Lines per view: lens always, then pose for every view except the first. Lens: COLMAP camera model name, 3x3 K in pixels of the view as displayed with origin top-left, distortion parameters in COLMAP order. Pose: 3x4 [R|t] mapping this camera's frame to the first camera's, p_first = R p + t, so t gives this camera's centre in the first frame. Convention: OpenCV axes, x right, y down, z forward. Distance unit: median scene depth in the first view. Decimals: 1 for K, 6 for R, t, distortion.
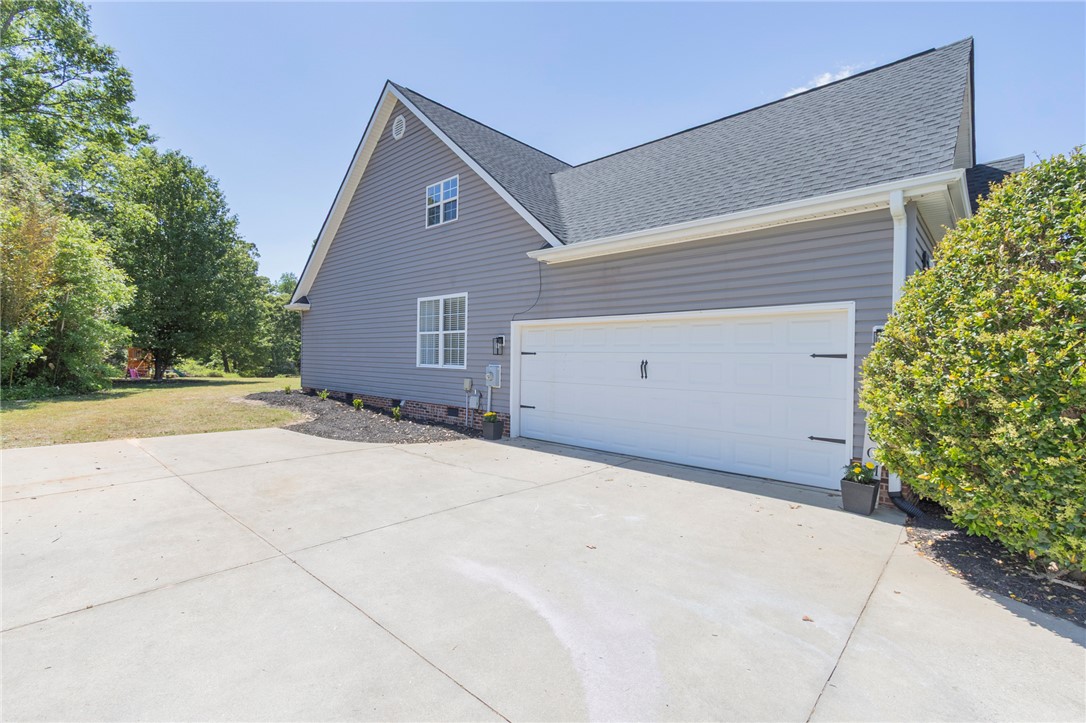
lens RADIAL K [[494.9, 0, 544.6], [0, 494.9, 368.6], [0, 0, 1]] dist [0.001596, -0.000176]
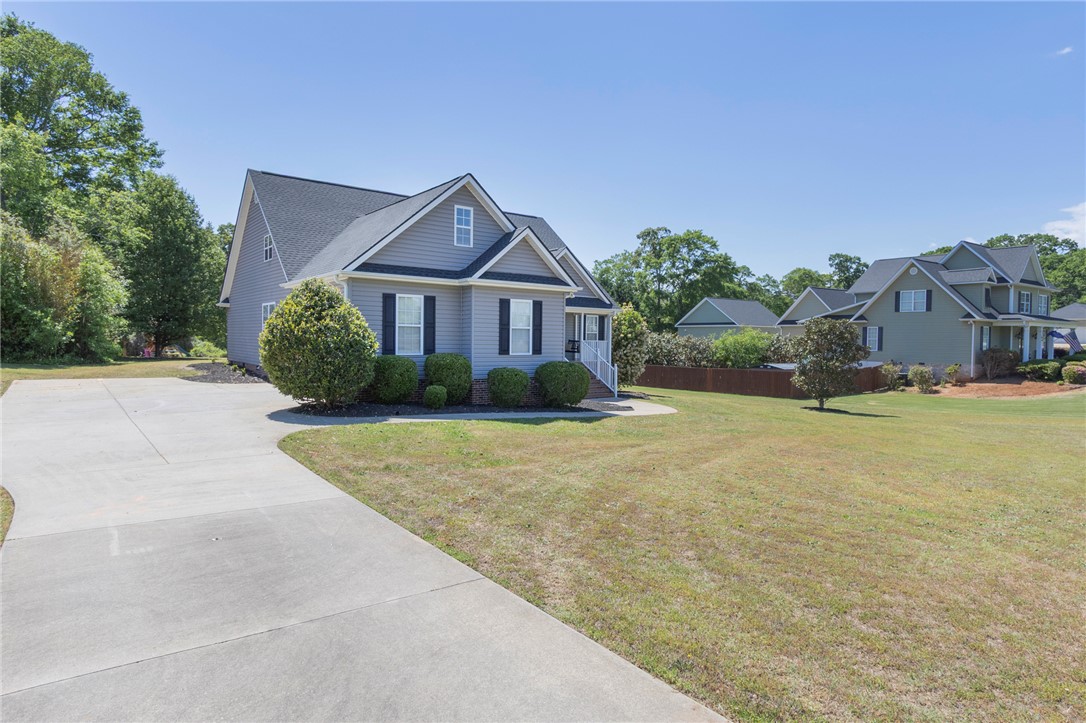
lens RADIAL K [[639.6, 0, 543.5], [0, 639.6, 358.5], [0, 0, 1]] dist [0.007957, 0.000483]
pose [[0.983785, 0.003793, -0.179314, 0.758298], [-0.001948, 0.999943, 0.010460, 0.012222], [0.179344, -0.009941, 0.983736, -0.683843]]
